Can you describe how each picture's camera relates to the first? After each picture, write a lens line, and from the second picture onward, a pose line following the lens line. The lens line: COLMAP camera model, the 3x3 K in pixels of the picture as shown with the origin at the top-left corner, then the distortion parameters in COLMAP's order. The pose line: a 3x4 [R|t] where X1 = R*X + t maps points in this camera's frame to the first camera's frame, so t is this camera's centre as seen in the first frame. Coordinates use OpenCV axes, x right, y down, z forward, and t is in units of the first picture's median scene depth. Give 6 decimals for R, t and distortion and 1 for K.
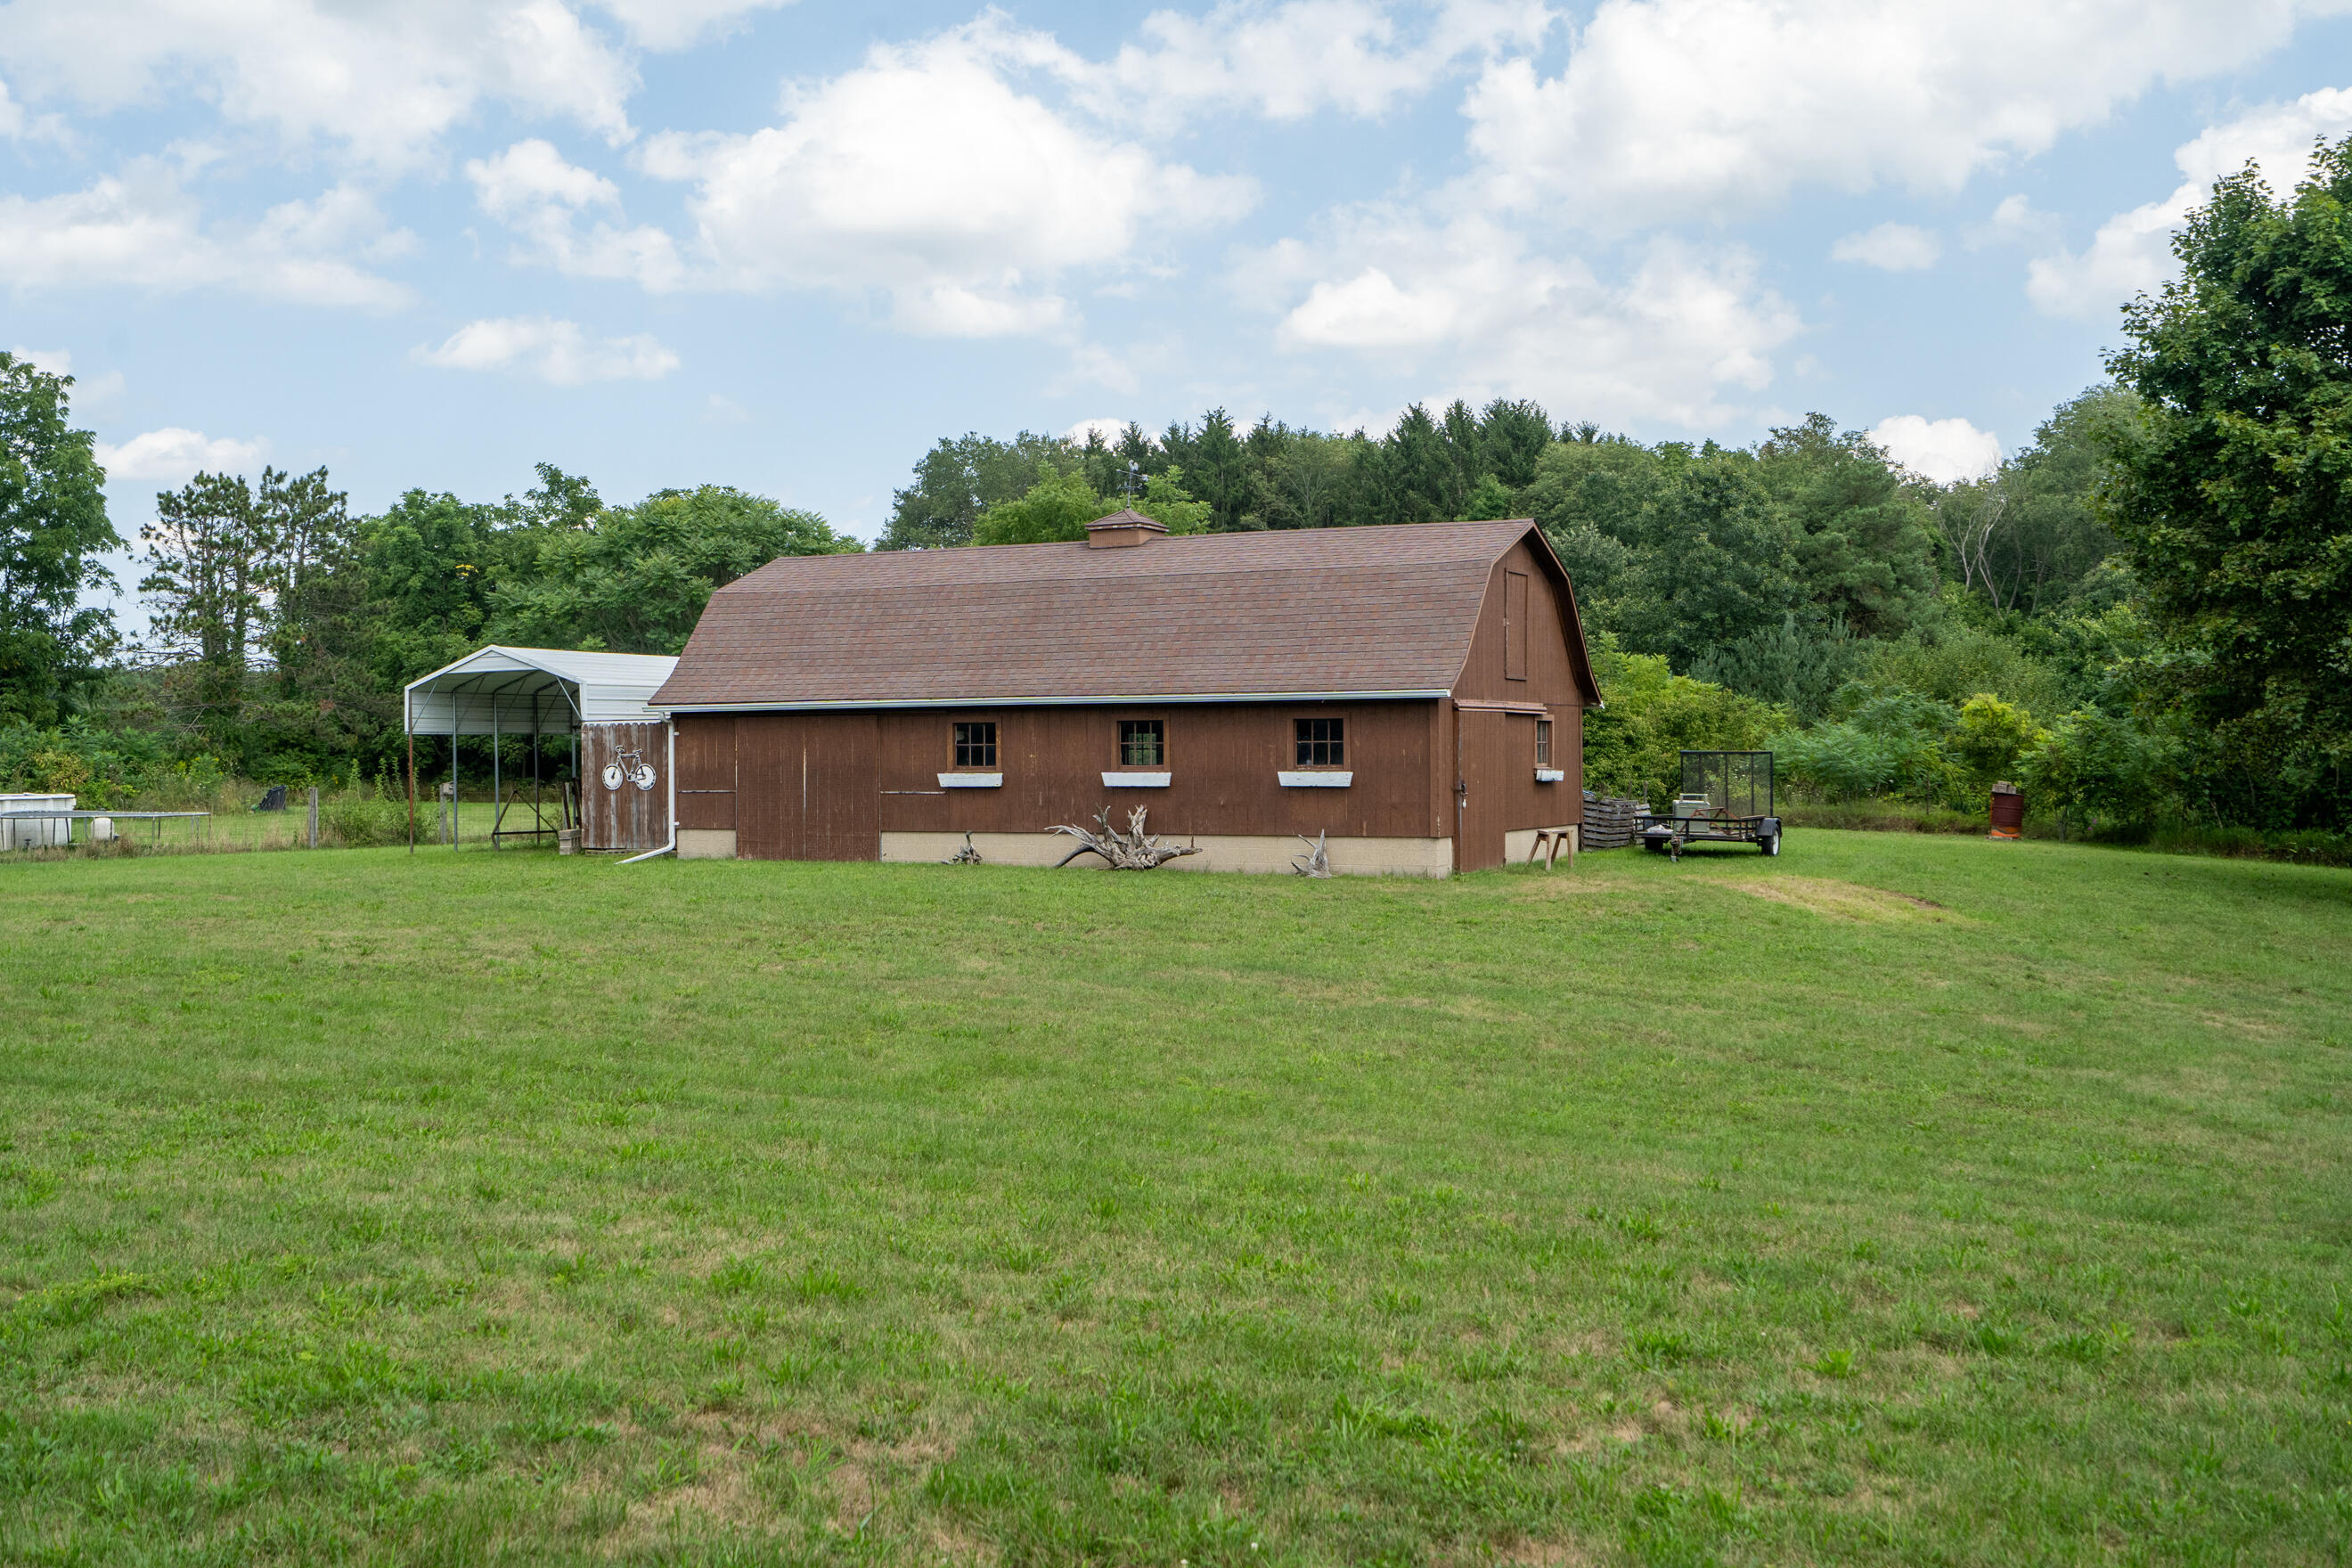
lens RADIAL K [[2310.1, 0, 1173.2], [0, 2310.1, 791.7], [0, 0, 1]] dist [-0.022085, 0.000000]
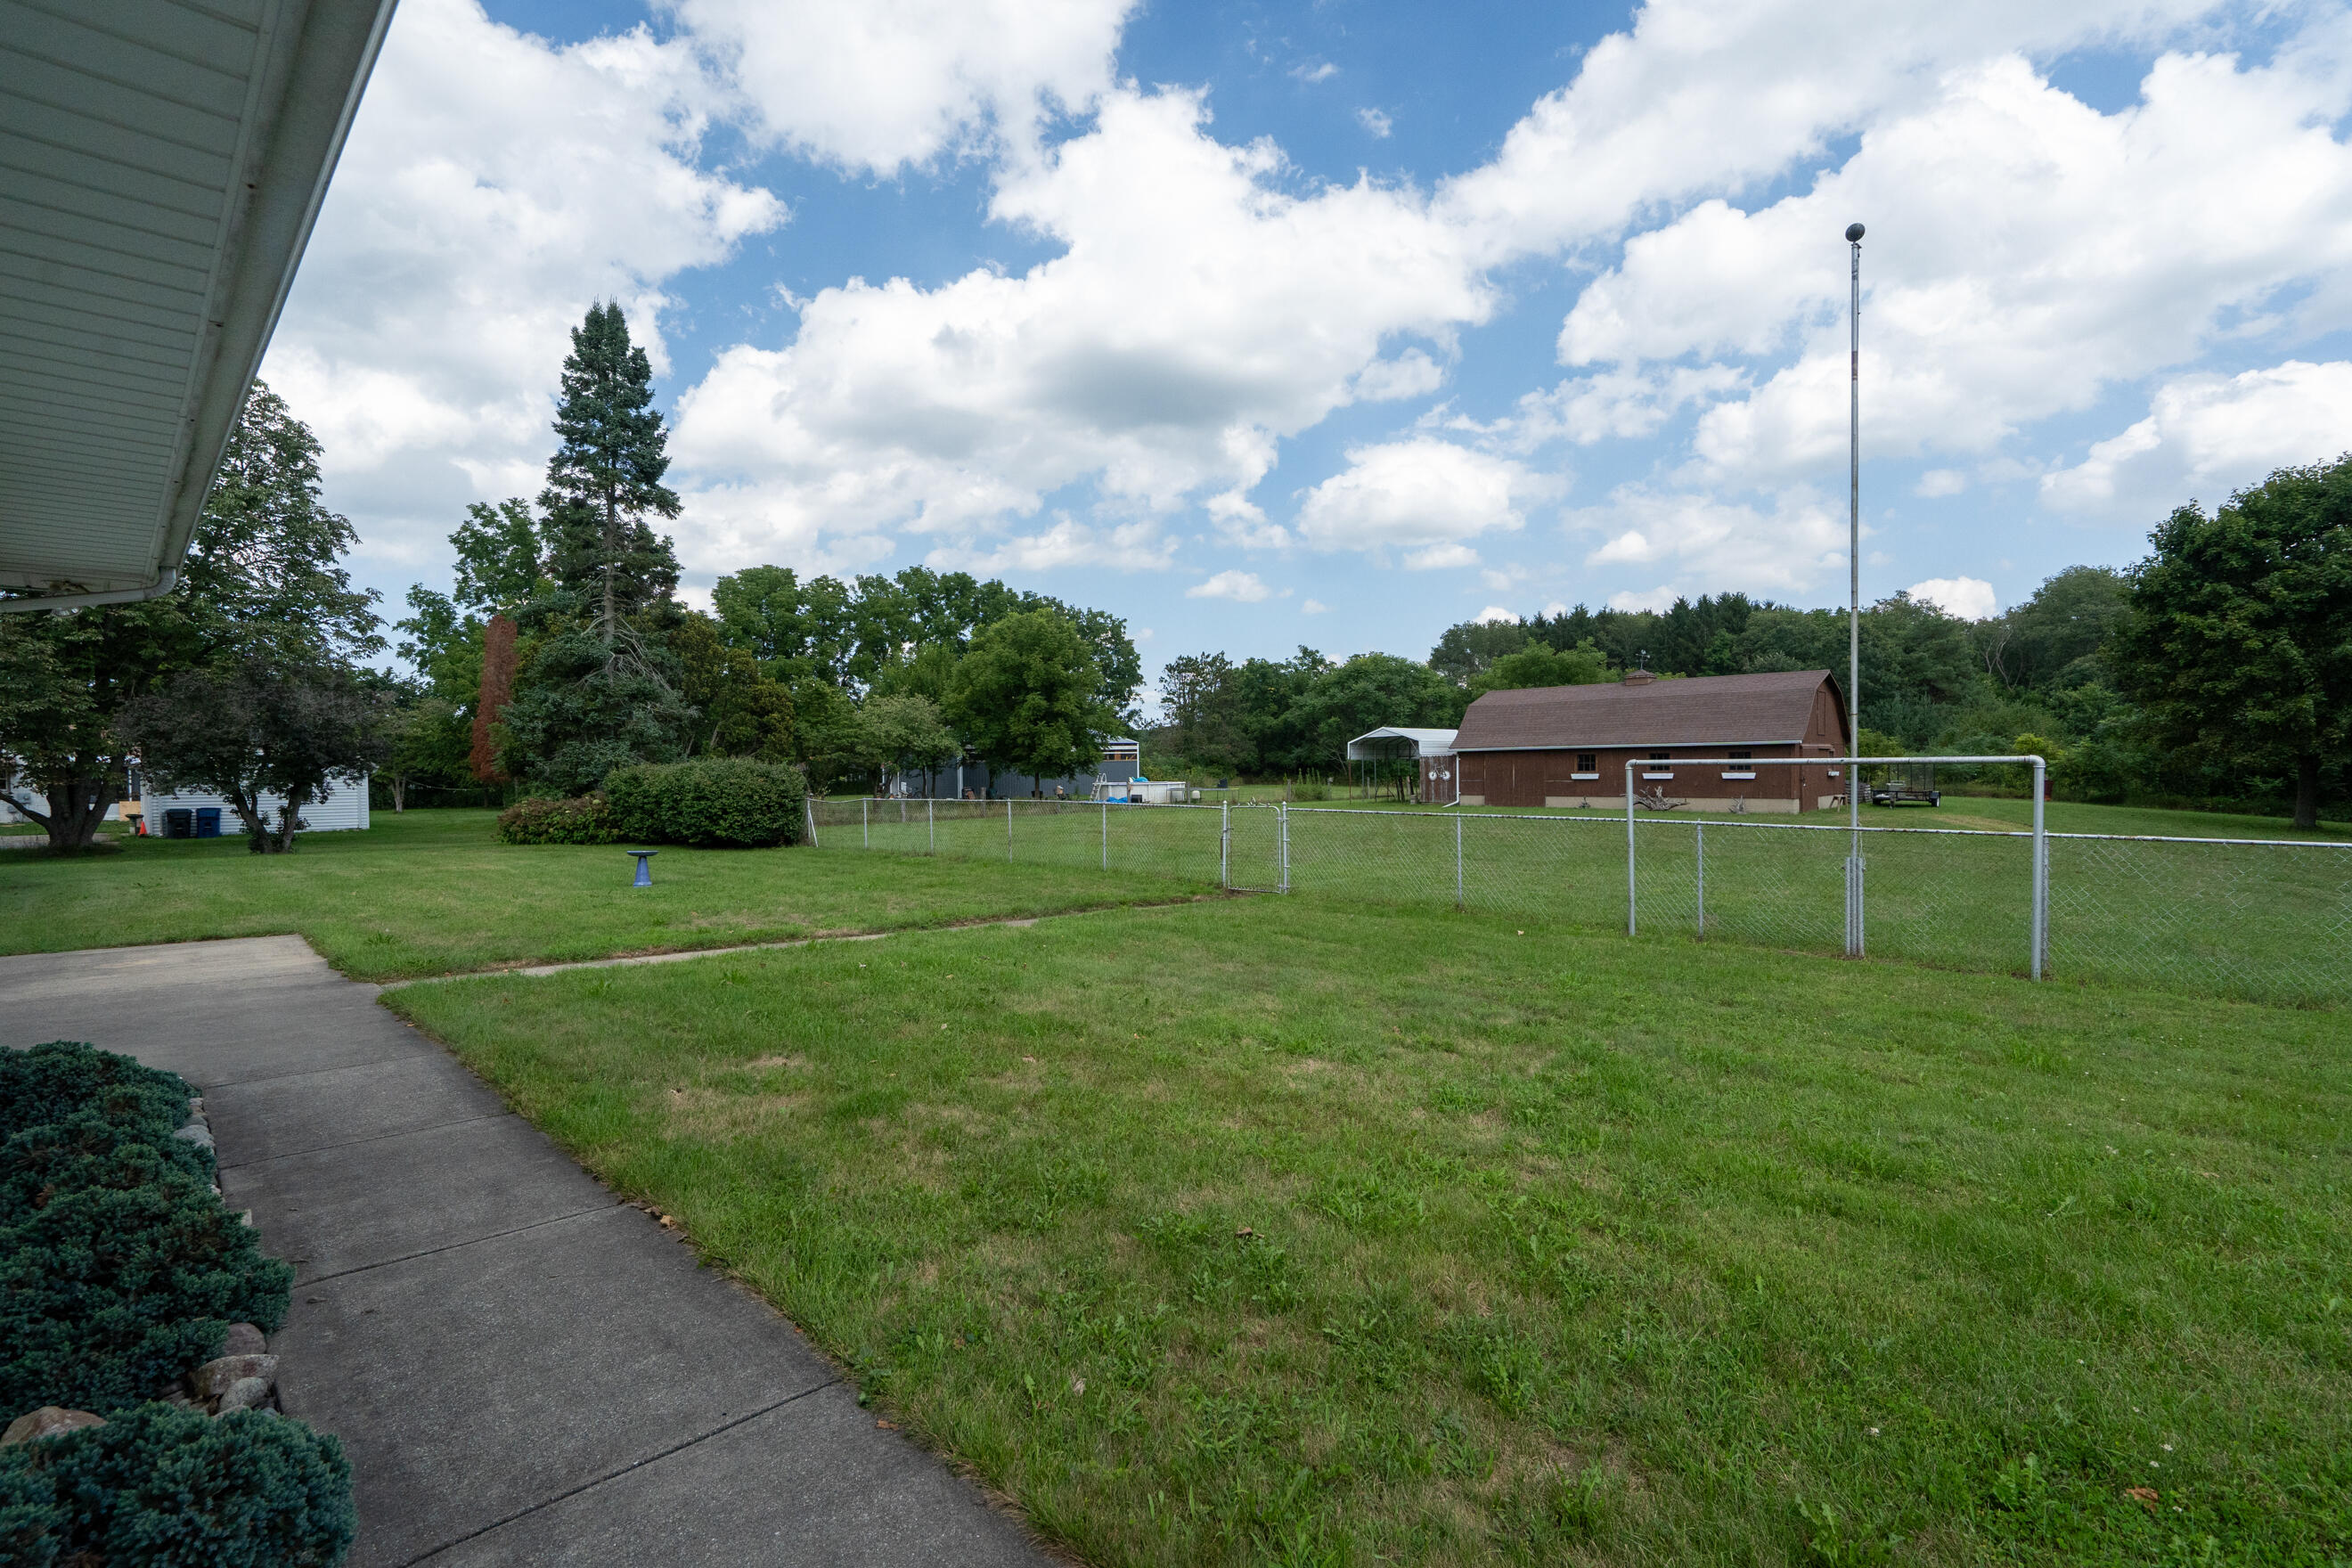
lens RADIAL K [[1069.6, 0, 1183.2], [0, 1069.6, 786.0], [0, 0, 1]] dist [0.005605, 0.000023]
pose [[0.955885, -0.001131, -0.293738, -0.074666], [0.002996, 0.999978, 0.005899, -0.001168], [0.293725, -0.006518, 0.955868, -0.133850]]
